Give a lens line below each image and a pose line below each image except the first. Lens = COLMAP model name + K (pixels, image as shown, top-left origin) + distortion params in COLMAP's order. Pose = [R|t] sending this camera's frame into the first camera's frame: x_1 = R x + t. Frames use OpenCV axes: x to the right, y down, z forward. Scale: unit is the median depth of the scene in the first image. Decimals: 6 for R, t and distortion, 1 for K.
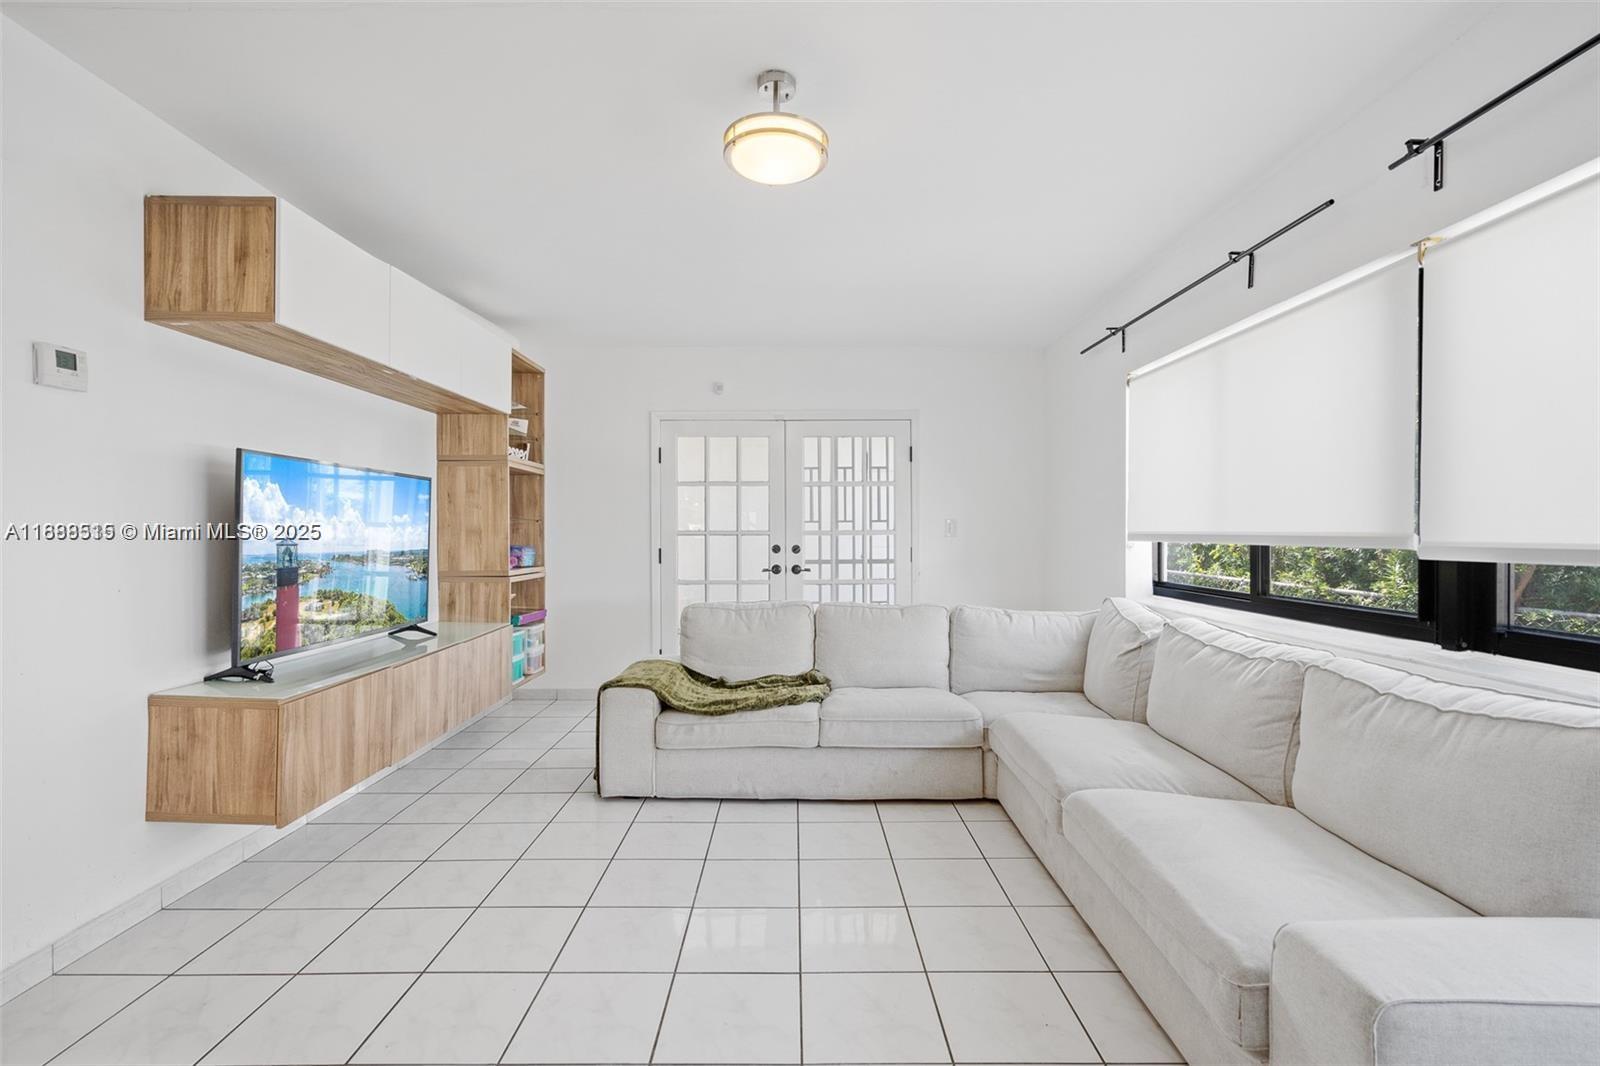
lens RADIAL K [[725.1, 0, 792.7], [0, 725.1, 536.5], [0, 0, 1]] dist [-0.005435, 0.000507]
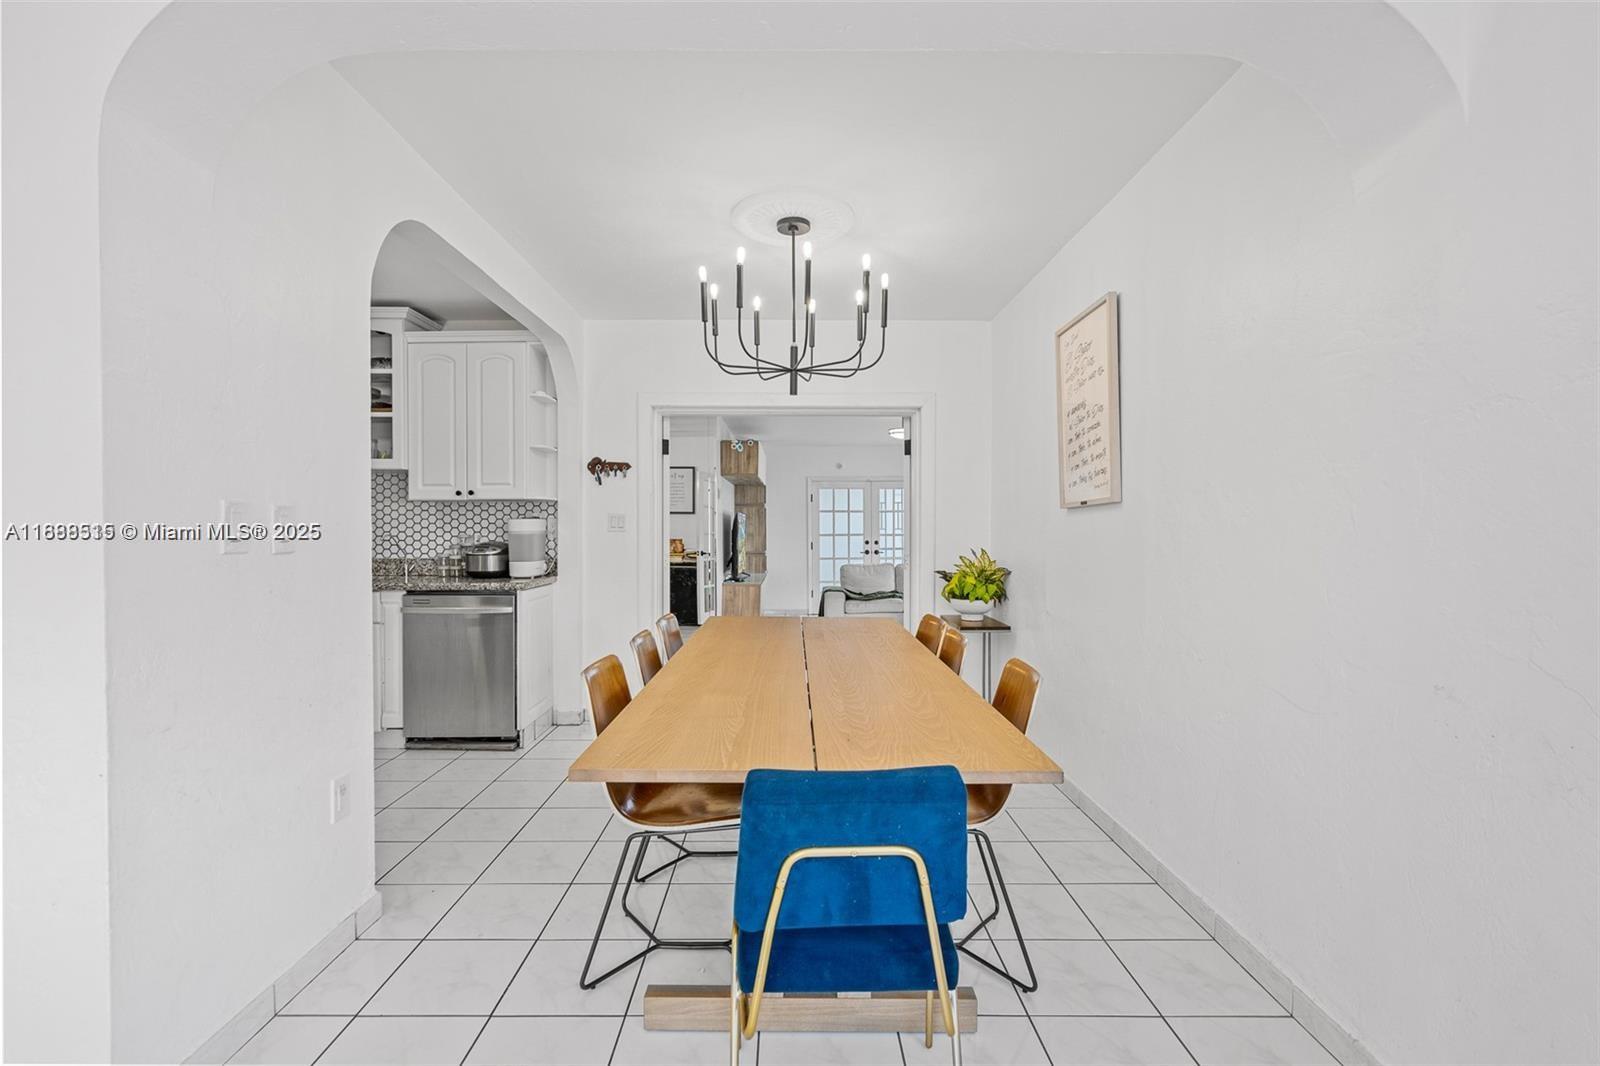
lens RADIAL K [[732.9, 0, 797.1], [0, 732.9, 526.9], [0, 0, 1]] dist [-0.003043, 0.001059]
pose [[0.999937, -0.001056, 0.011185, -0.402859], [0.001176, 0.999942, -0.010711, -0.009221], [-0.011173, 0.010724, 0.999880, -1.815076]]
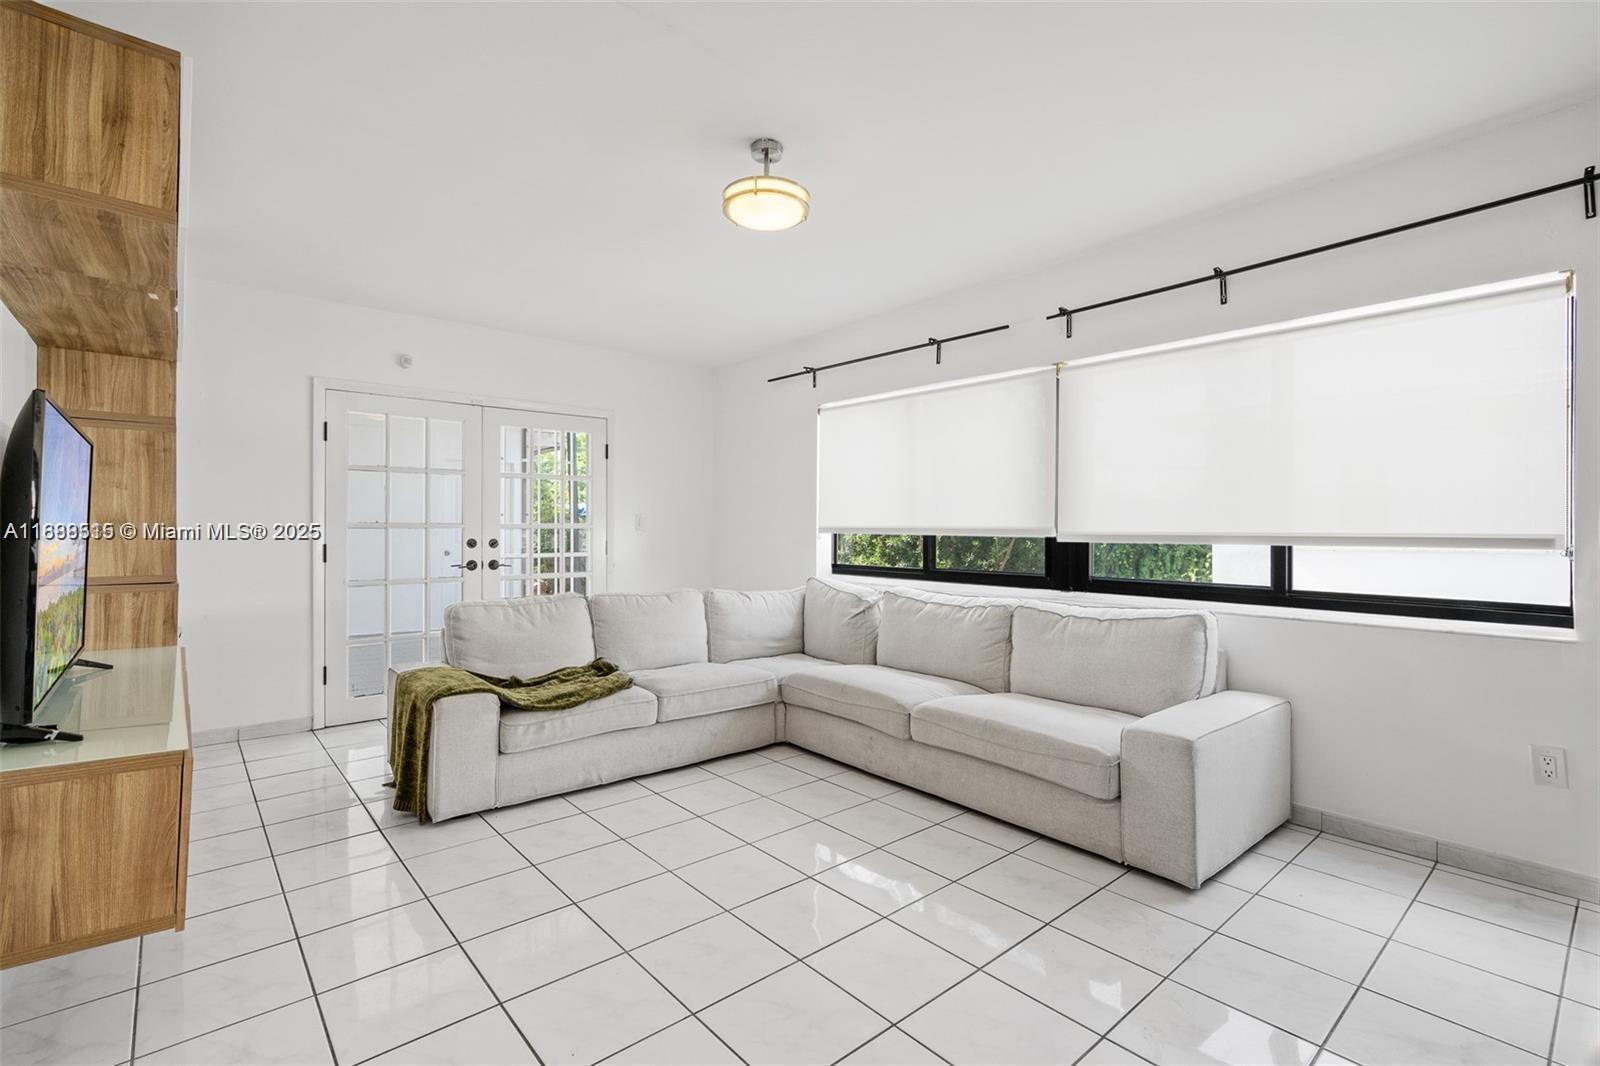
lens RADIAL K [[732.9, 0, 797.1], [0, 732.9, 526.9], [0, 0, 1]] dist [-0.003043, 0.001059]
pose [[0.757551, 0.005524, 0.652752, -0.513892], [0.000092, 0.999963, -0.008569, 0.006808], [-0.652776, 0.006552, 0.757523, 0.033851]]
